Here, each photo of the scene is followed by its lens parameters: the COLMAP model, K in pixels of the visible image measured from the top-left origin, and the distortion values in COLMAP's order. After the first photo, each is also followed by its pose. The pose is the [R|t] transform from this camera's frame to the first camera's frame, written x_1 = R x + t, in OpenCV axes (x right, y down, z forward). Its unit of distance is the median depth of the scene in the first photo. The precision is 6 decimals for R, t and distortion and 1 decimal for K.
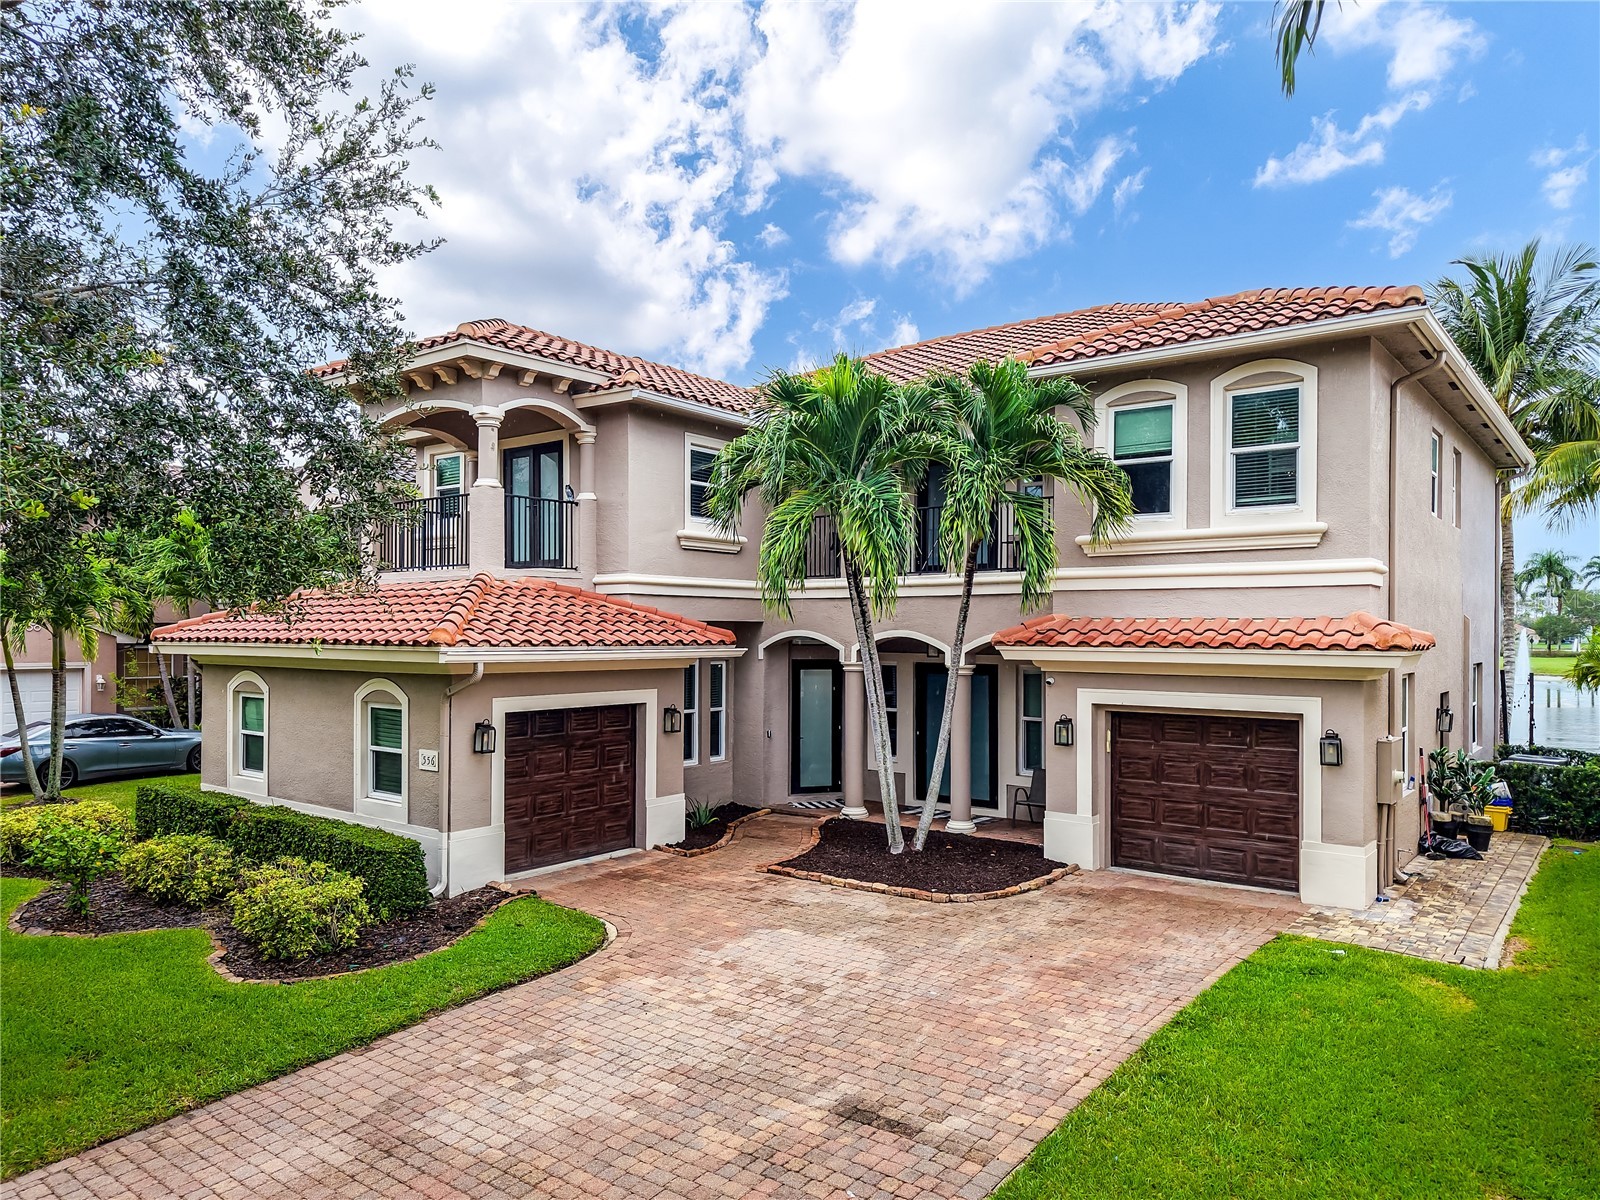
lens RADIAL K [[1093.6, 0, 794.7], [0, 1093.6, 629.7], [0, 0, 1]] dist [0.077819, -0.185558]
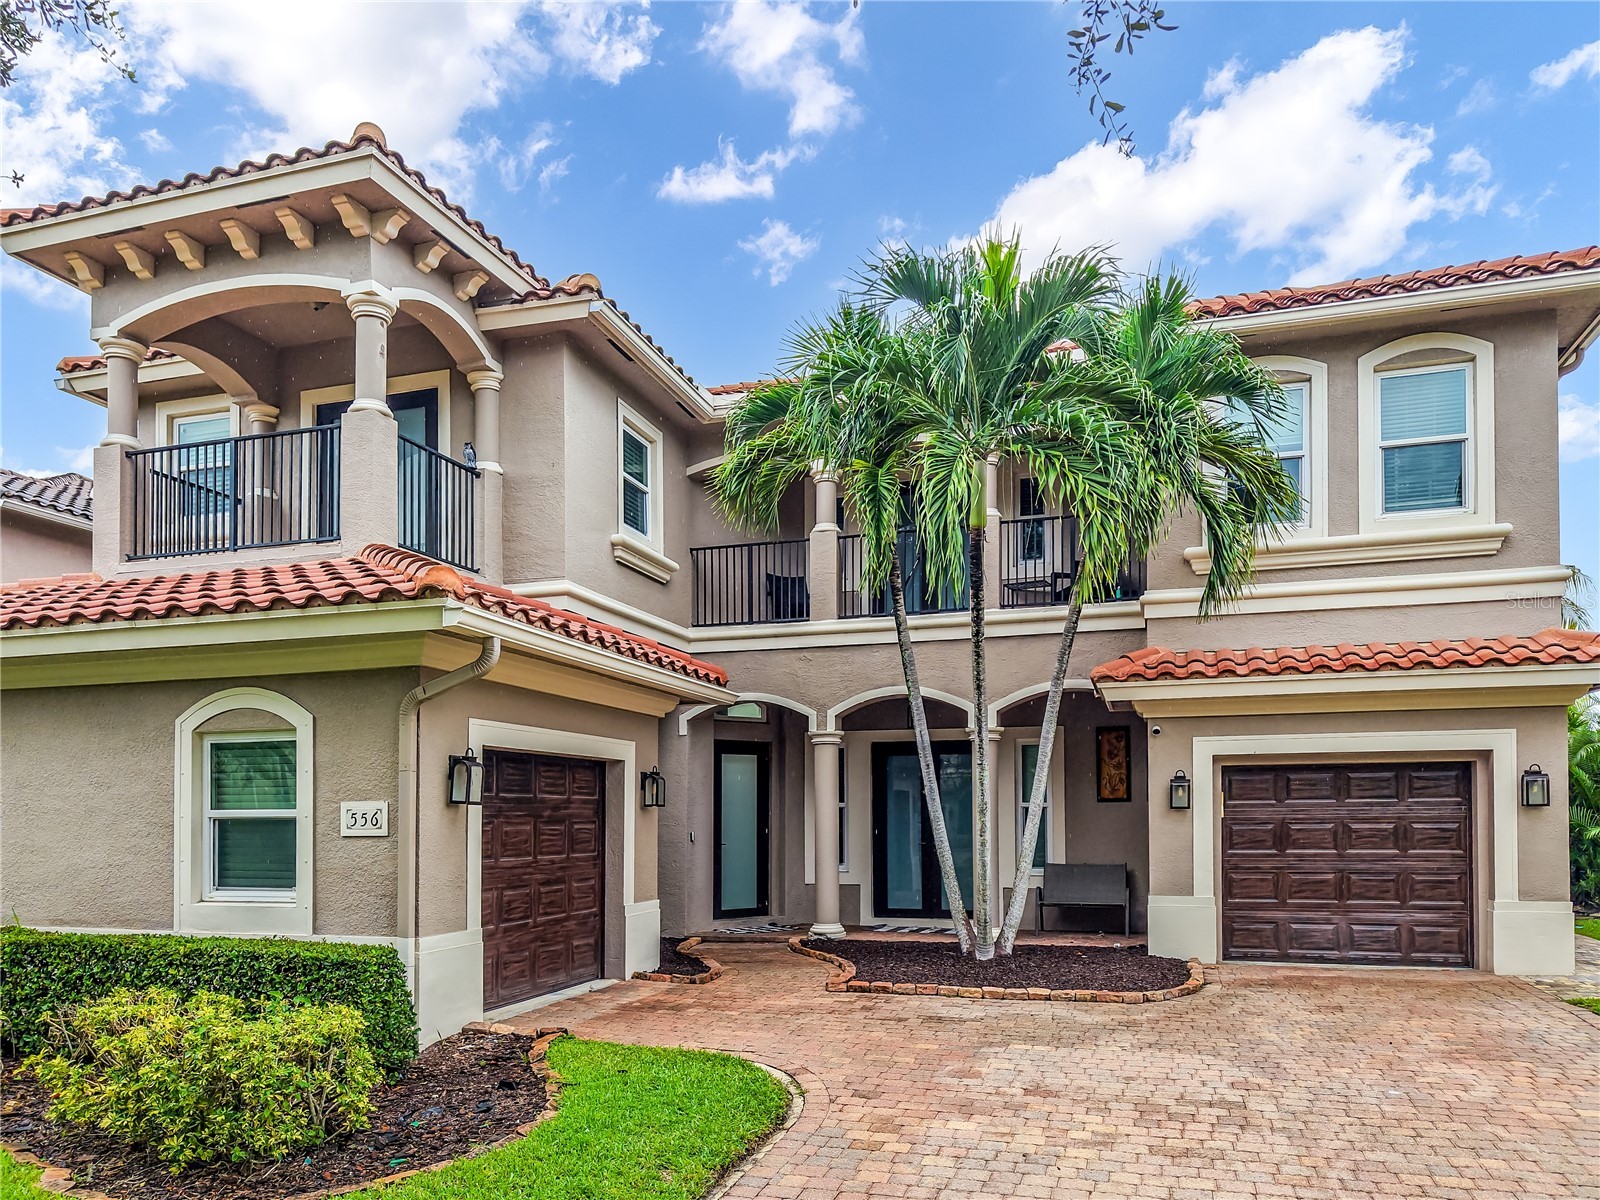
lens RADIAL K [[1153.4, 0, 796.6], [0, 1153.4, 802.6], [0, 0, 1]] dist [0.006865, 0.004179]
pose [[0.935656, -0.003052, 0.352899, -0.321592], [0.008963, 0.999846, -0.015118, 0.116687], [-0.352798, 0.017308, 0.935539, 0.339008]]
